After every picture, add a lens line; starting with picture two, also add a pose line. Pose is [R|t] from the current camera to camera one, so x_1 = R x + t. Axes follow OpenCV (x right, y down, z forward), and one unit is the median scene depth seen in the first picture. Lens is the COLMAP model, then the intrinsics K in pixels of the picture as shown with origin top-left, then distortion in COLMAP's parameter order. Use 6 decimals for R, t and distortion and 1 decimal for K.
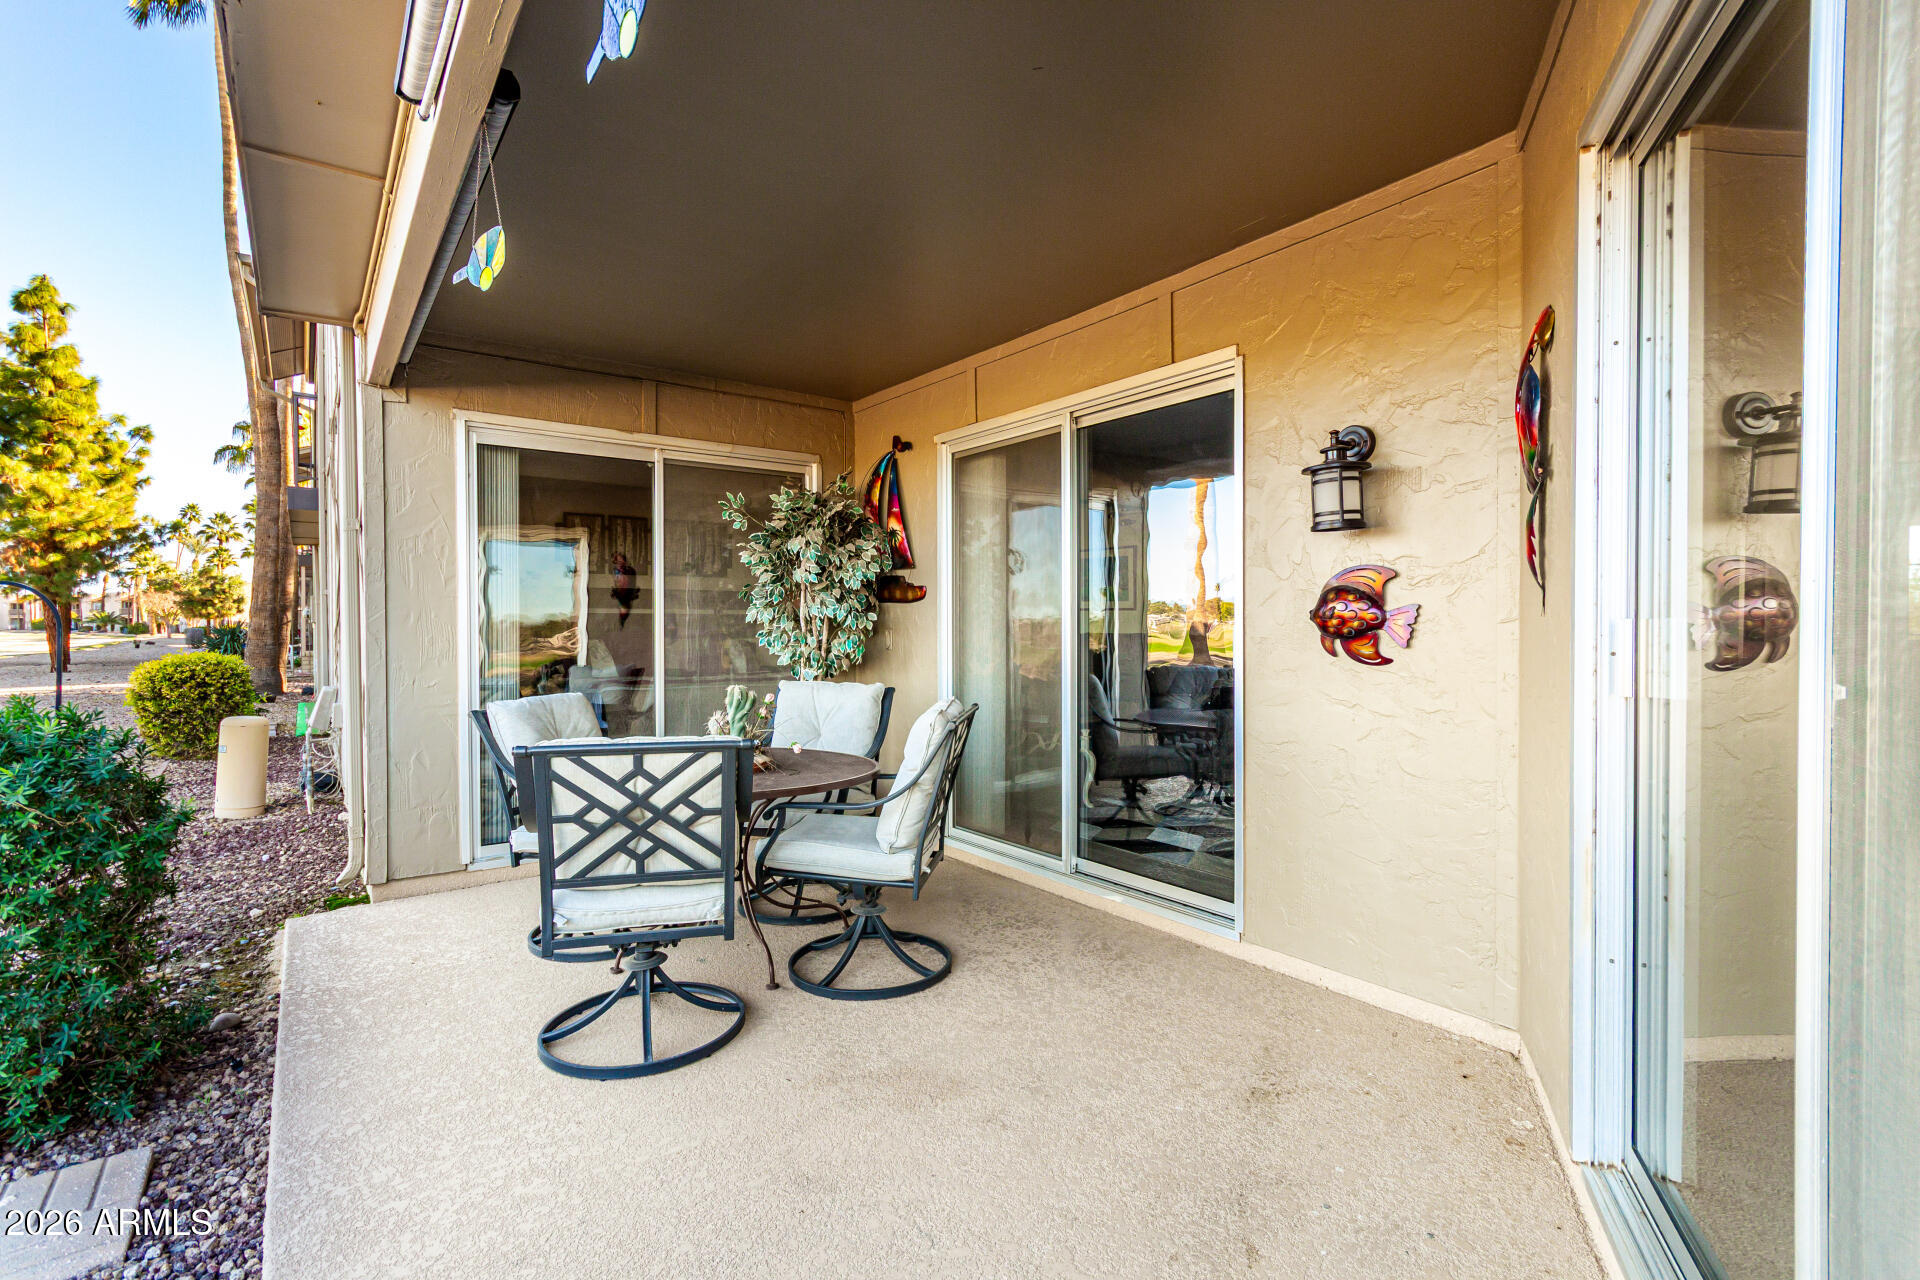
lens RADIAL K [[887.8, 0, 960.0], [0, 887.8, 640.8], [0, 0, 1]] dist [0.000328, 0.000054]
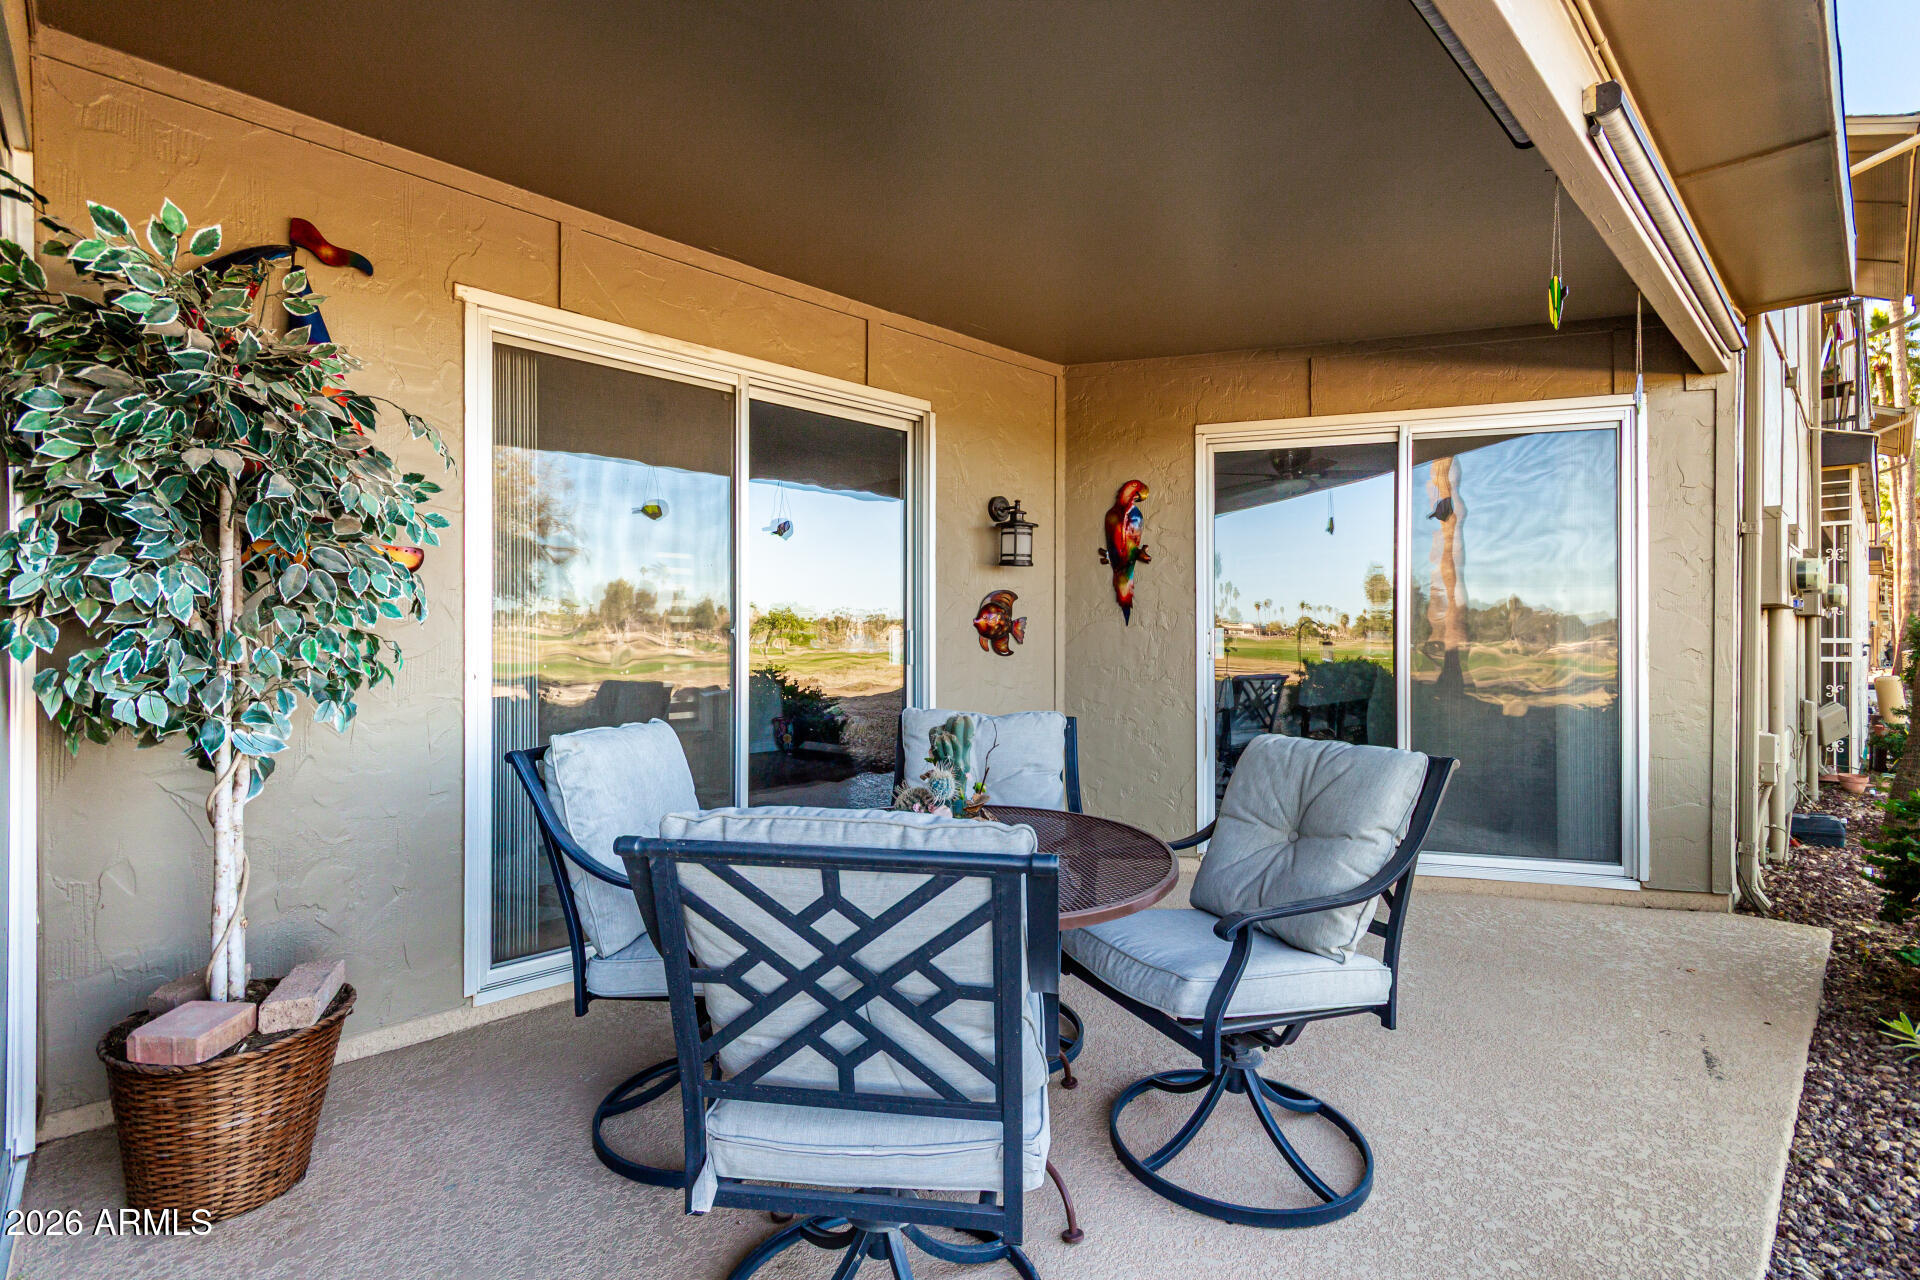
lens RADIAL K [[887.8, 0, 959.8], [0, 887.8, 639.4], [0, 0, 1]] dist [0.000328, 0.000054]
pose [[-0.121620, 0.003795, 0.992569, -0.840314], [0.016793, 0.999857, -0.001765, 0.000519], [-0.992435, 0.016454, -0.121667, 1.019437]]
